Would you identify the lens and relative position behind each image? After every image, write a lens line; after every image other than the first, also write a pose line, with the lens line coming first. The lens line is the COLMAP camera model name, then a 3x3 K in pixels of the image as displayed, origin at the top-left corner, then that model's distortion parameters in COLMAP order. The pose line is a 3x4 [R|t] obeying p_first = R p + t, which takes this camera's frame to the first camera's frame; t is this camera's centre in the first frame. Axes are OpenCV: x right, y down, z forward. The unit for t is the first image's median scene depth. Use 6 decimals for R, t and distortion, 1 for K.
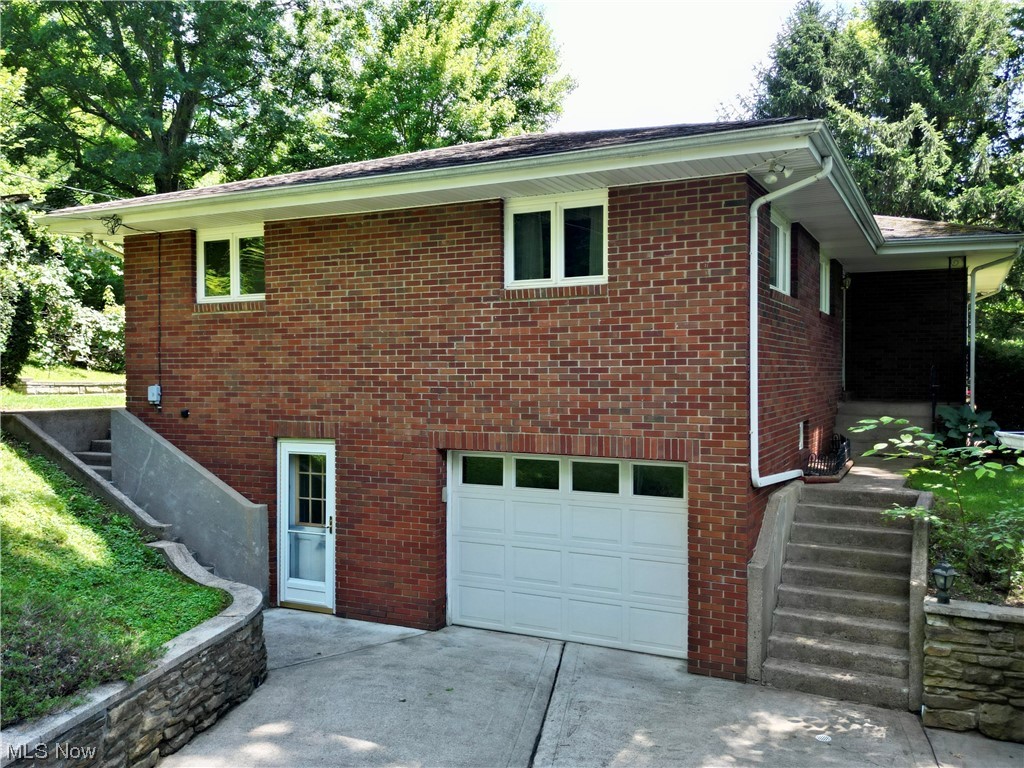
lens RADIAL K [[870.6, 0, 512.0], [0, 870.6, 384.0], [0, 0, 1]] dist [0.078186, -0.090421]
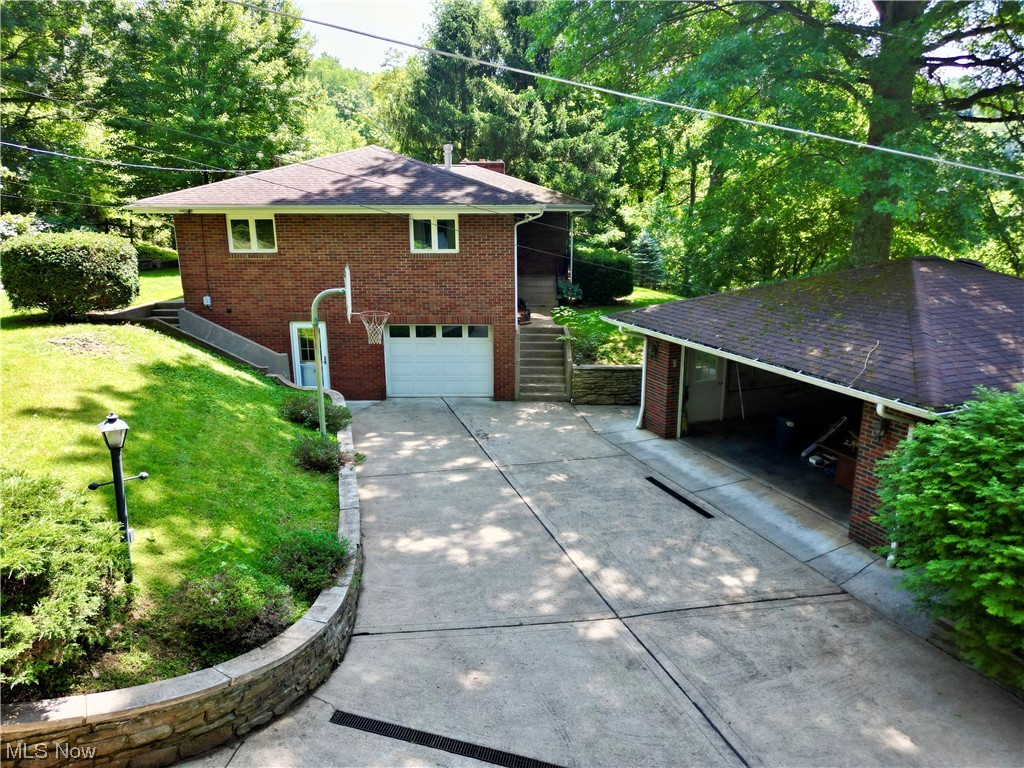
lens RADIAL K [[870.6, 0, 512.0], [0, 870.6, 384.0], [0, 0, 1]] dist [0.078186, -0.090421]
pose [[0.886179, -0.104598, 0.451383, -0.847962], [0.002575, 0.975283, 0.220946, -0.280082], [-0.463336, -0.194635, 0.864544, -1.186626]]
